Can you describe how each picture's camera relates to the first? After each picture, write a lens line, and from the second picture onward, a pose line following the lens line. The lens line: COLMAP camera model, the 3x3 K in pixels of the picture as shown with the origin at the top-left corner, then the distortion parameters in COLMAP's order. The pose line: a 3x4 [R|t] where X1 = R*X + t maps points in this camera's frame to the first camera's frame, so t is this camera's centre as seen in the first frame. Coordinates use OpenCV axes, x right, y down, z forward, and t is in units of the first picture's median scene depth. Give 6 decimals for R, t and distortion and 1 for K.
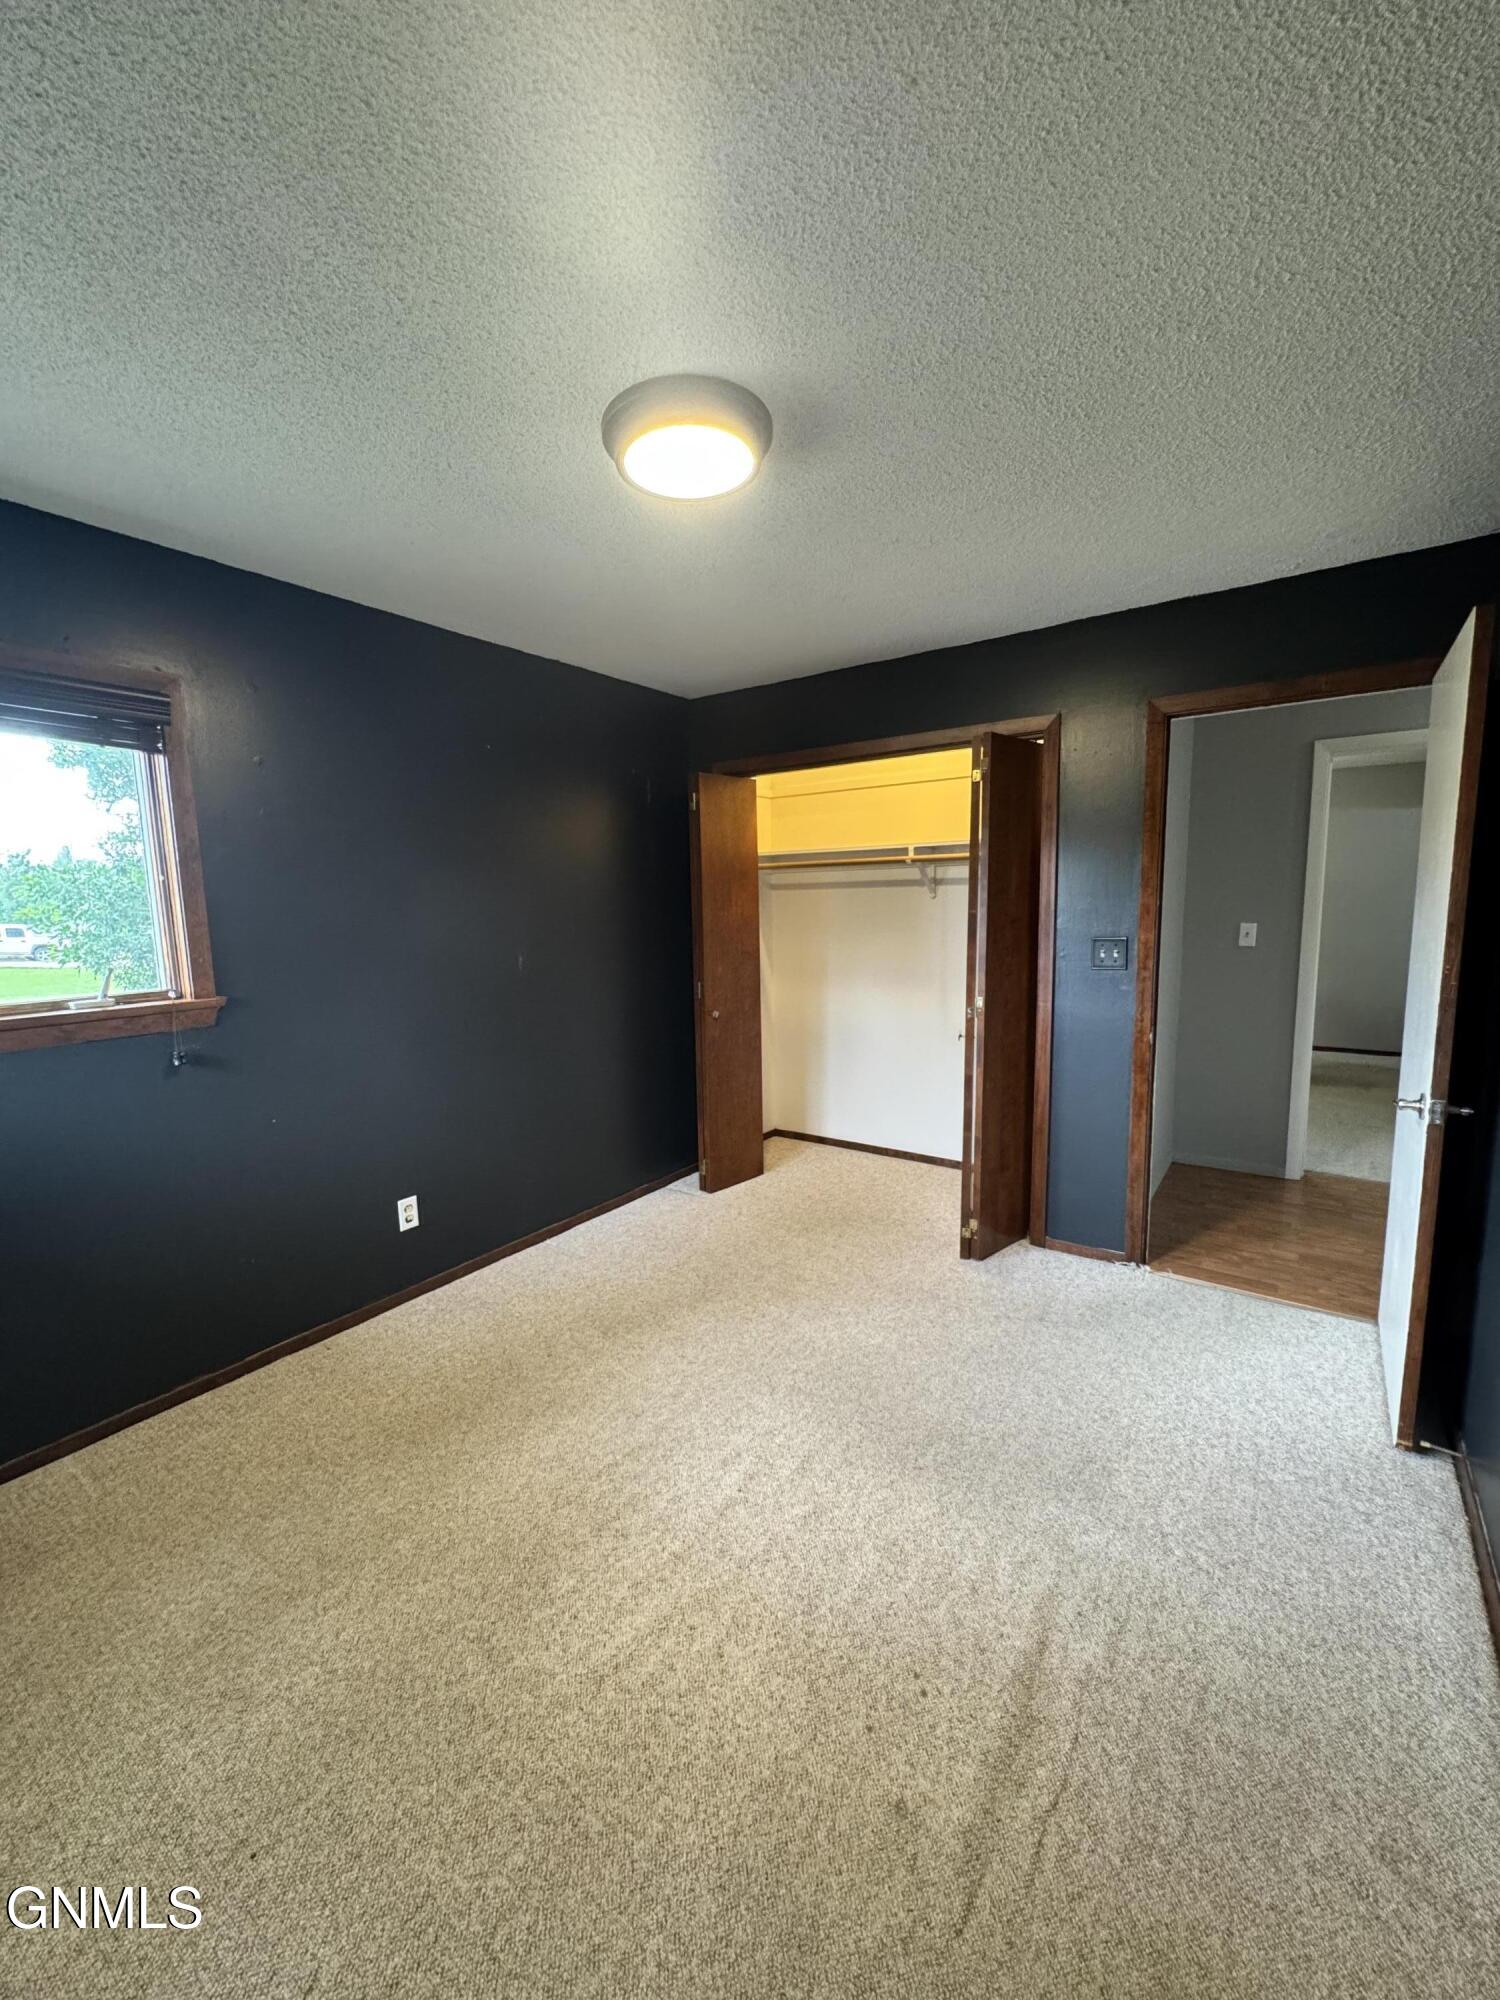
lens RADIAL K [[798.5, 0, 743.8], [0, 798.5, 997.5], [0, 0, 1]] dist [-0.004088, -0.000019]
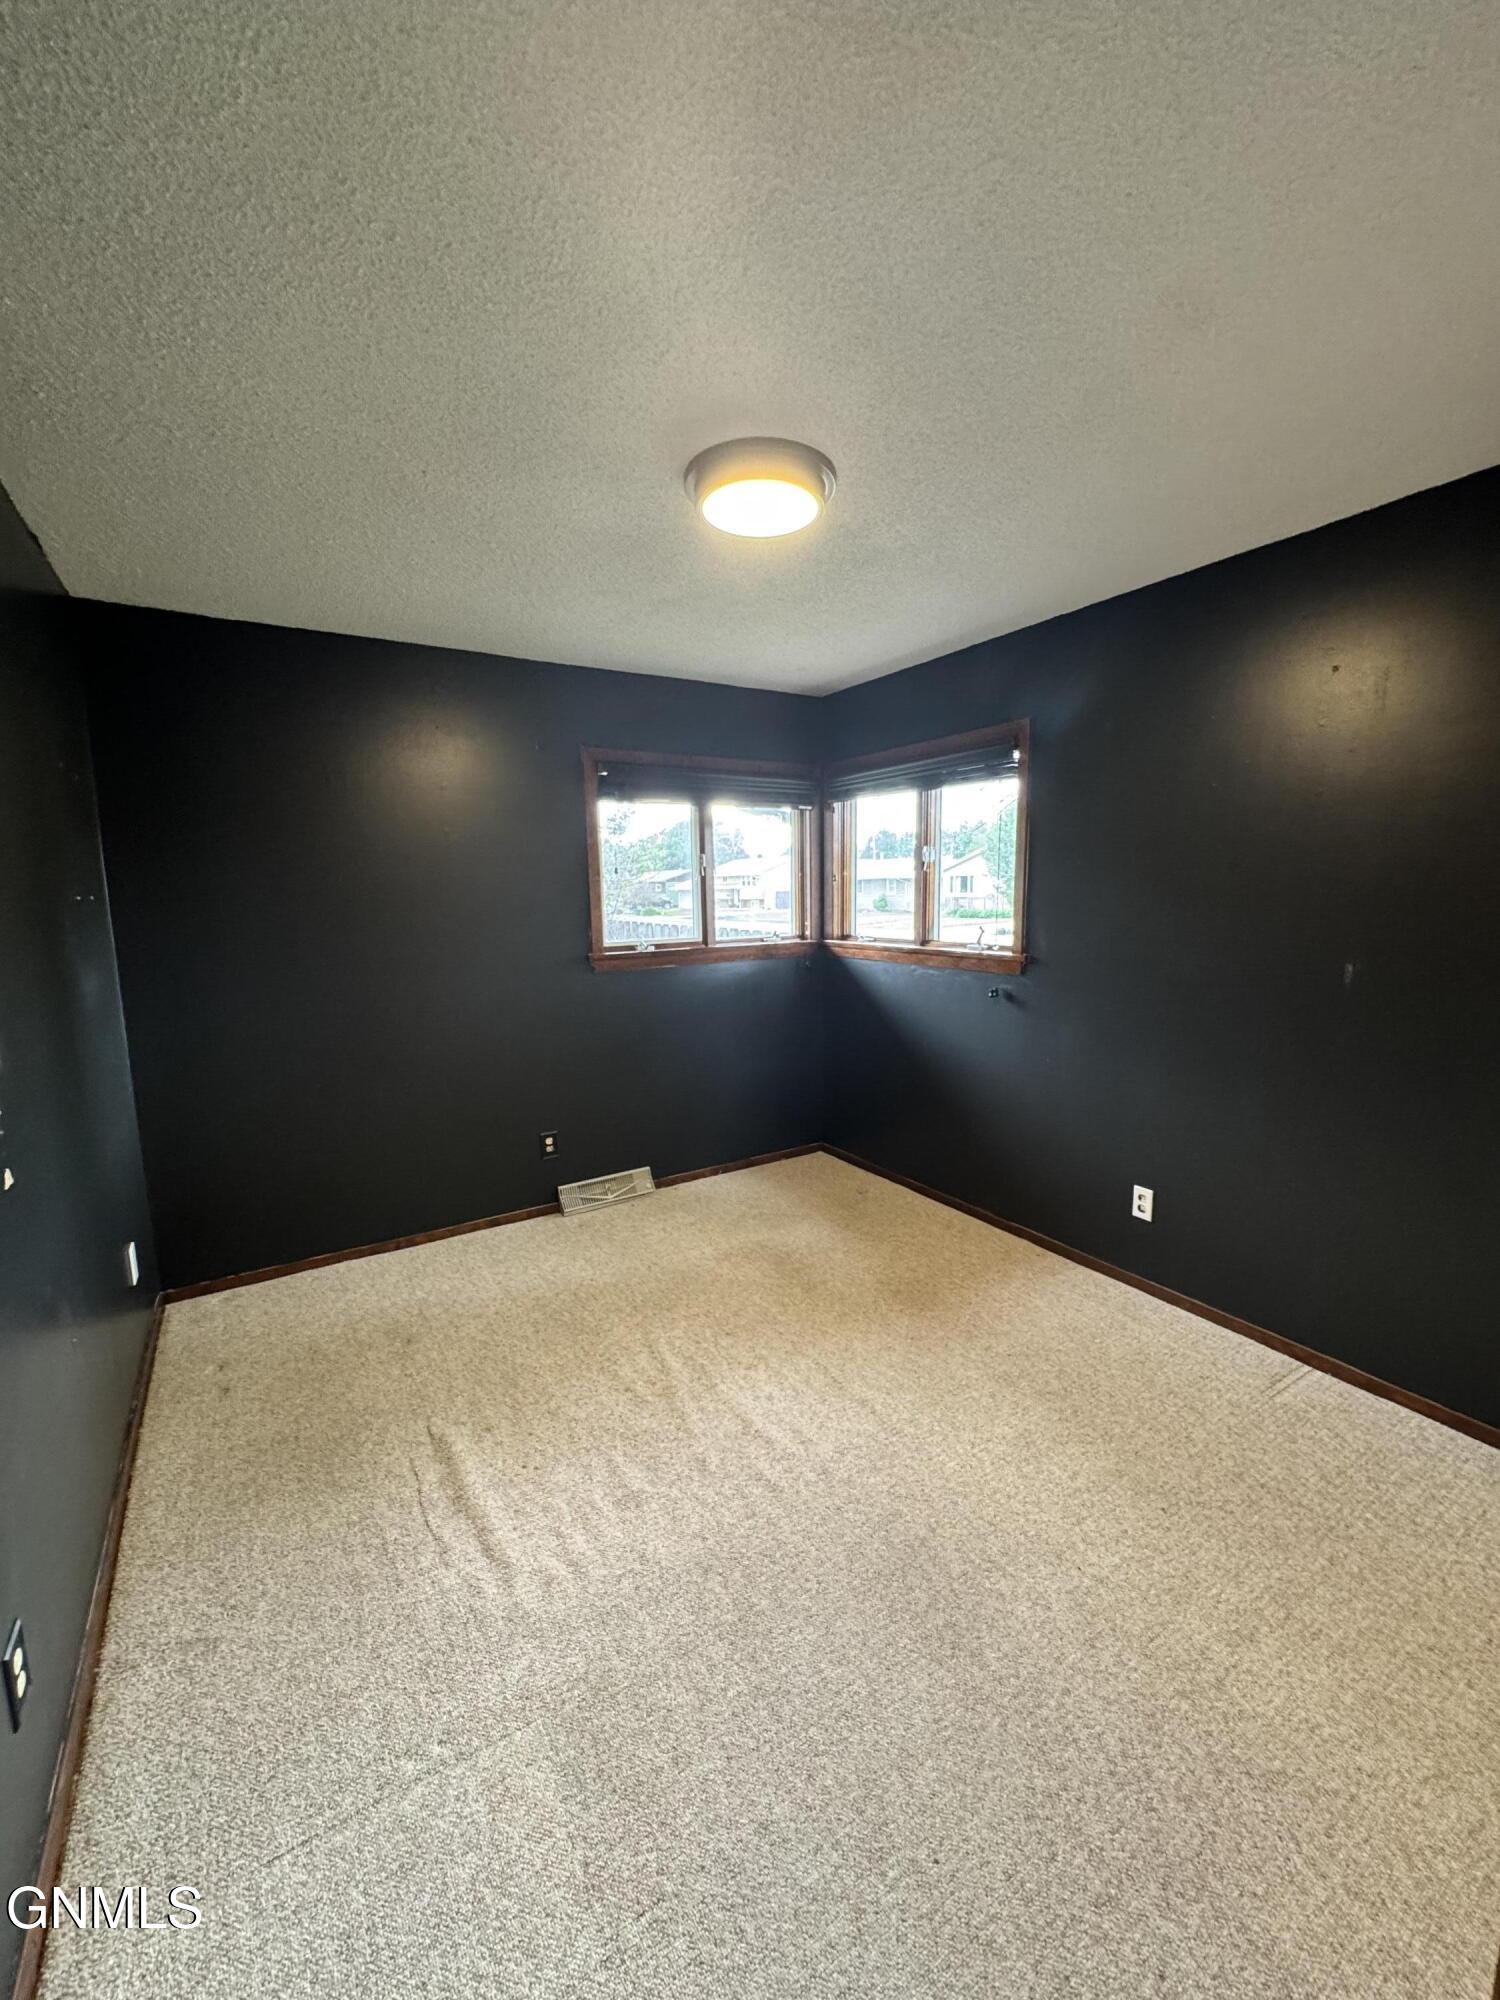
lens RADIAL K [[798.5, 0, 750.3], [0, 798.5, 990.1], [0, 0, 1]] dist [-0.004088, -0.000019]
pose [[-0.371858, 0.147593, -0.916481, 0.830773], [-0.089376, 0.977000, 0.193603, -0.176902], [0.923977, 0.153904, -0.350114, 1.153196]]
